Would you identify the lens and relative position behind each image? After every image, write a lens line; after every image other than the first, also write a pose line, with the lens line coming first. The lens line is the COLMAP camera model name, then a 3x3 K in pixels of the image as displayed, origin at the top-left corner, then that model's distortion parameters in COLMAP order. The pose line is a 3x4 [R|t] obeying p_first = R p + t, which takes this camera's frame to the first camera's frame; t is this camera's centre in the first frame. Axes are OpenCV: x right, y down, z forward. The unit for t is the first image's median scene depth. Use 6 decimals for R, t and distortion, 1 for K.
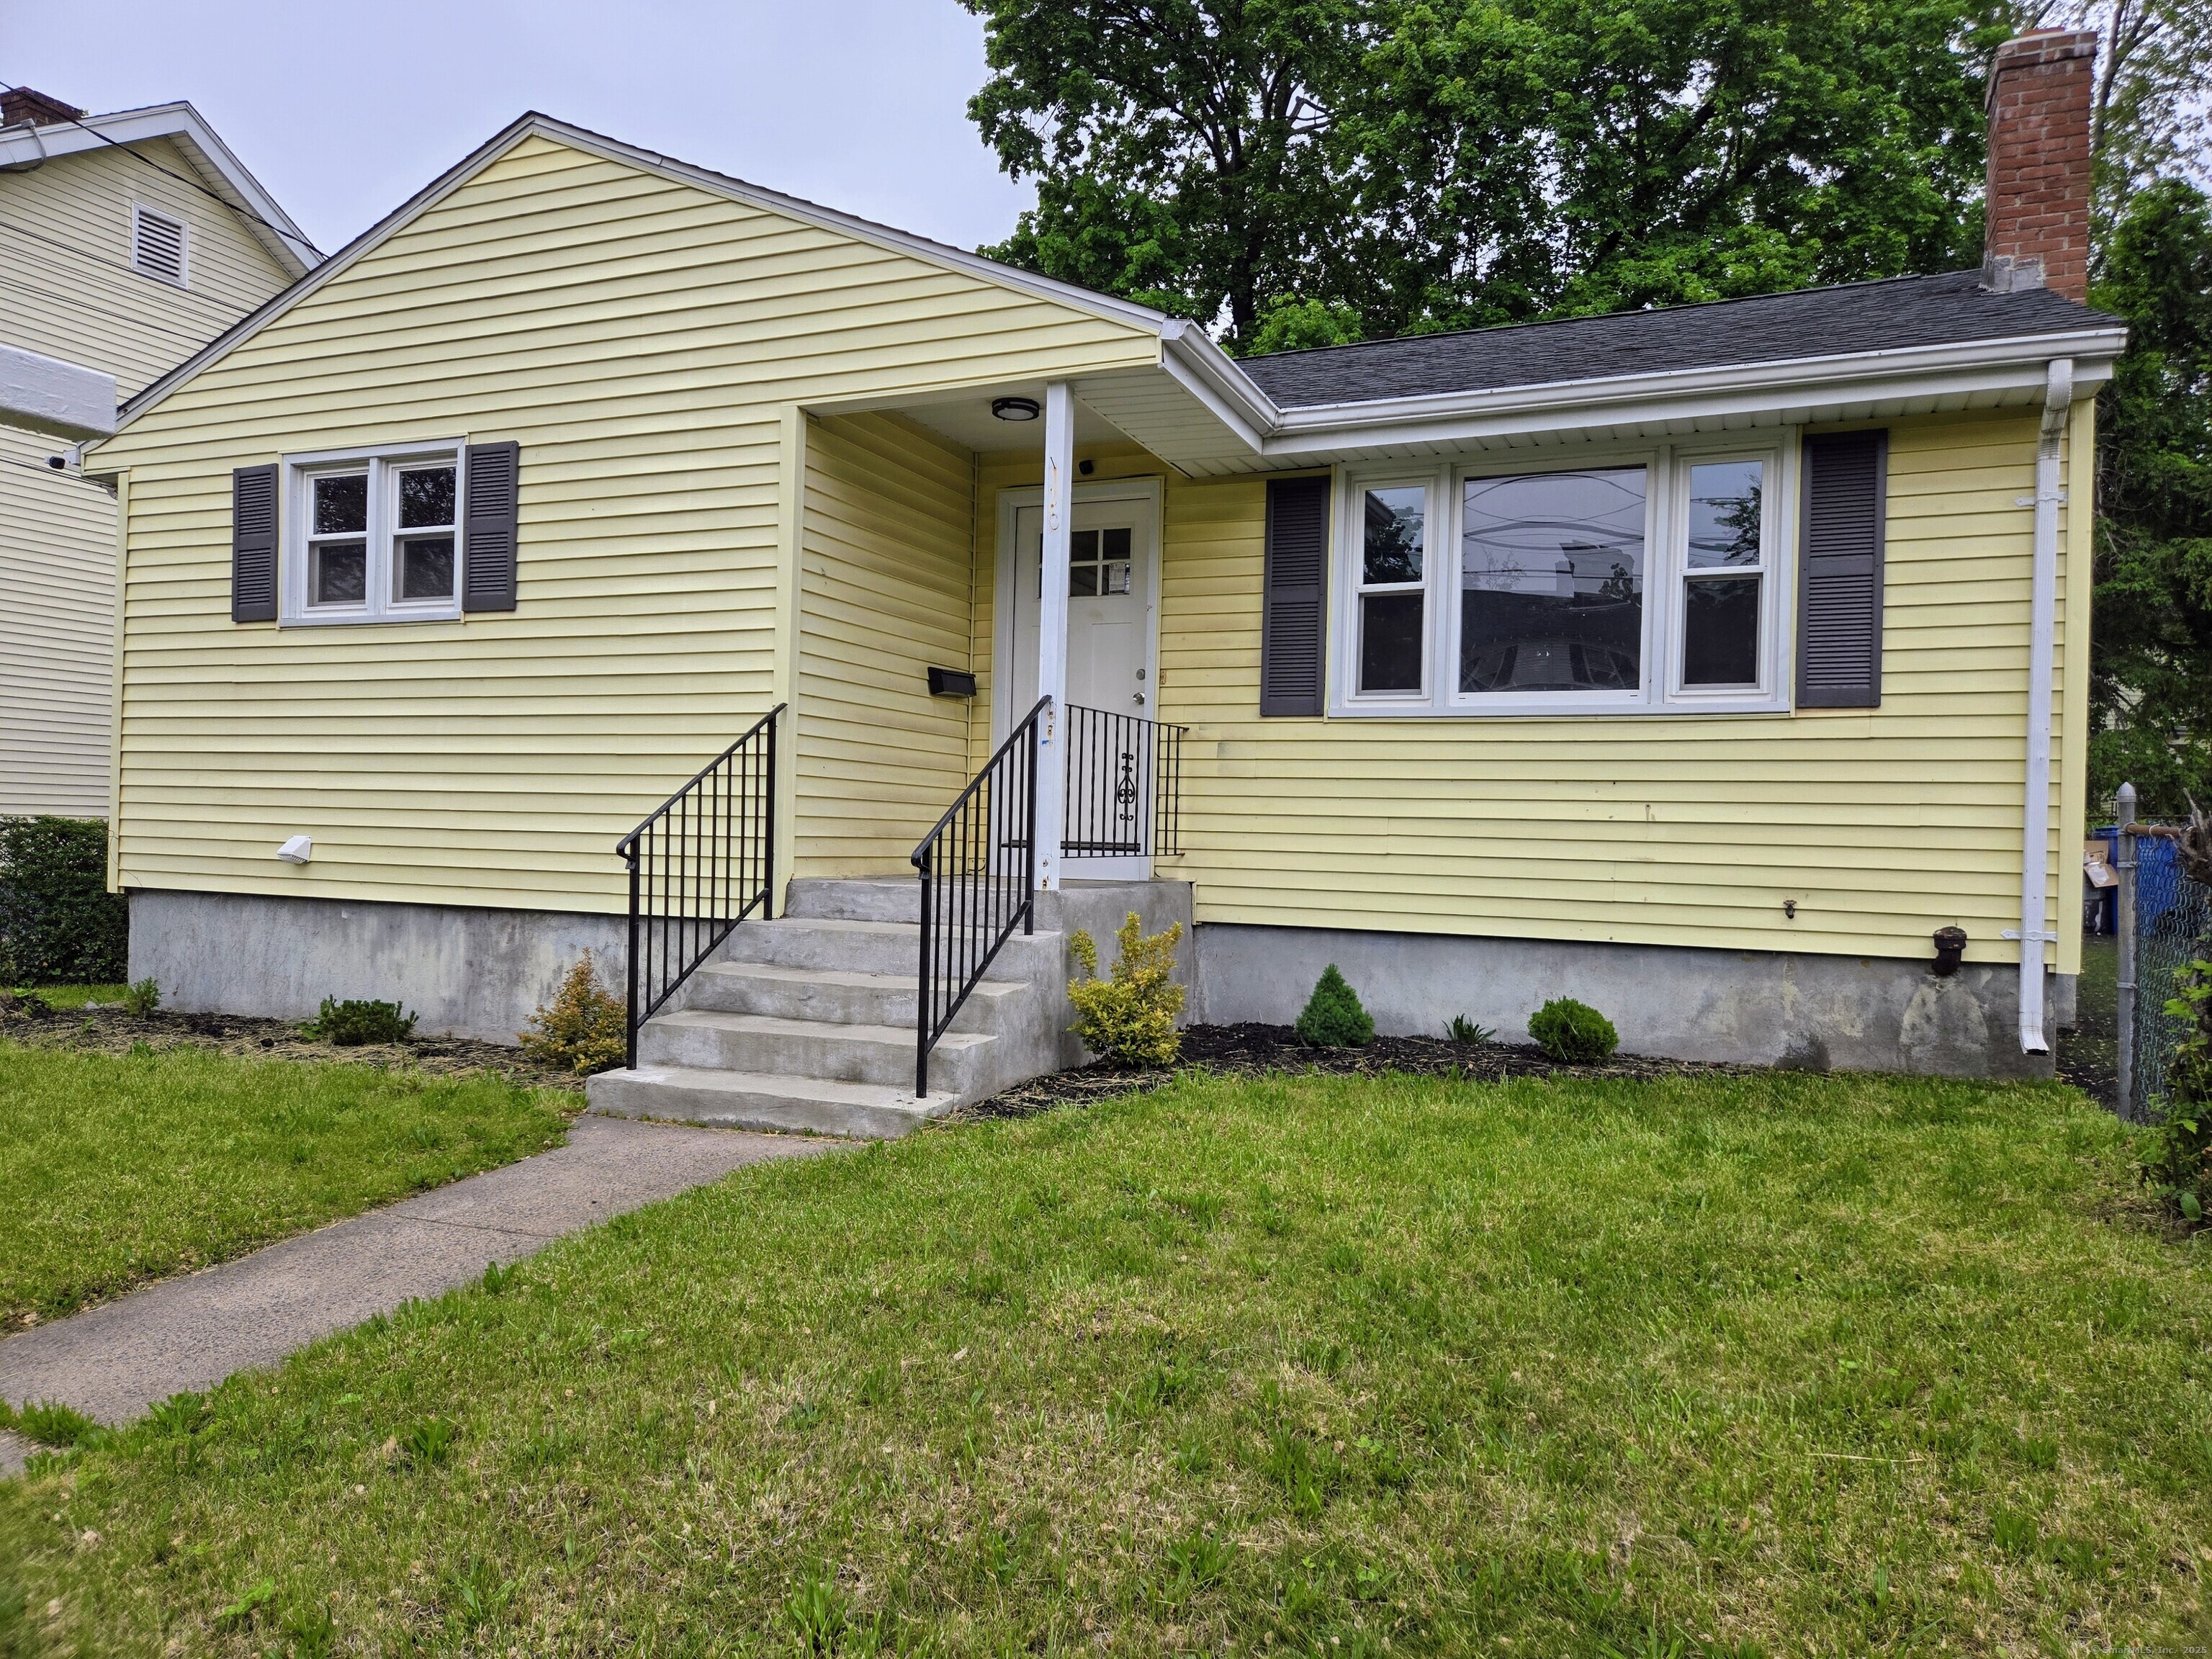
lens RADIAL K [[1389.5, 0, 1108.9], [0, 1389.5, 811.6], [0, 0, 1]] dist [0.064999, -0.044010]
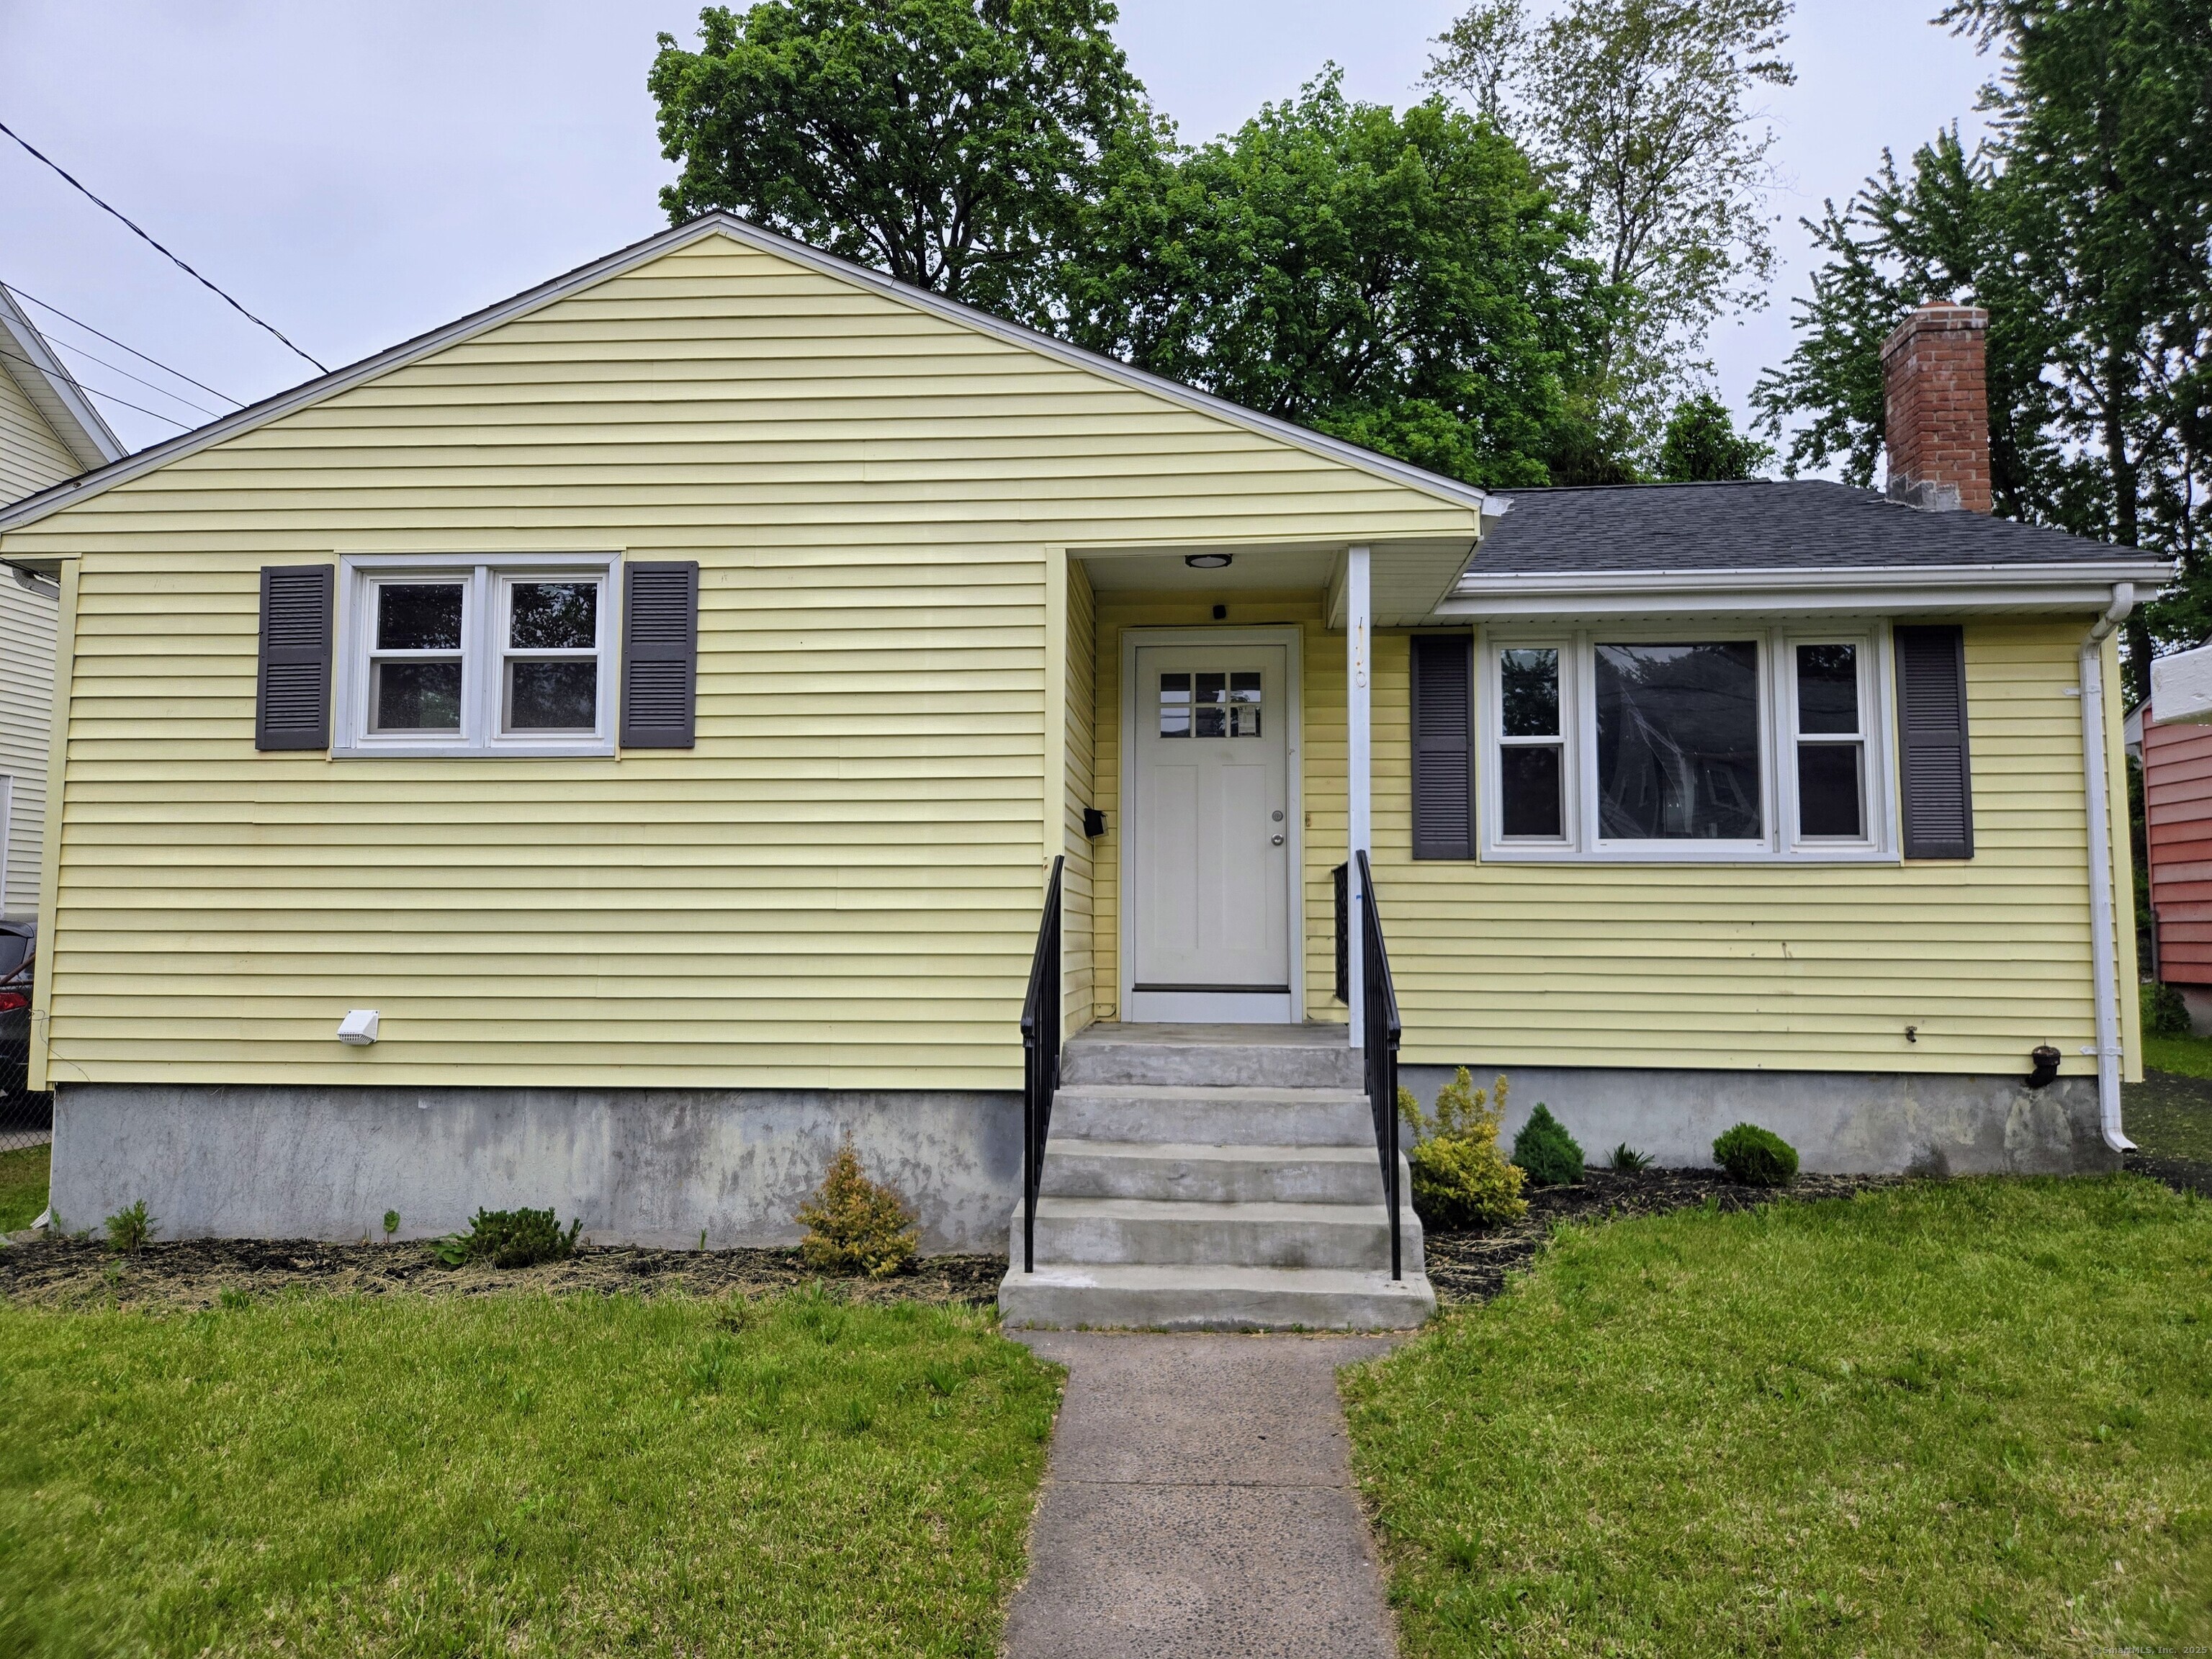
lens RADIAL K [[1389.5, 0, 1108.9], [0, 1389.5, 811.6], [0, 0, 1]] dist [0.064999, -0.044010]
pose [[0.953755, 0.005971, 0.300525, -0.448682], [0.015162, 0.997574, -0.067938, -0.039986], [-0.300201, 0.069353, 0.951351, 0.084021]]
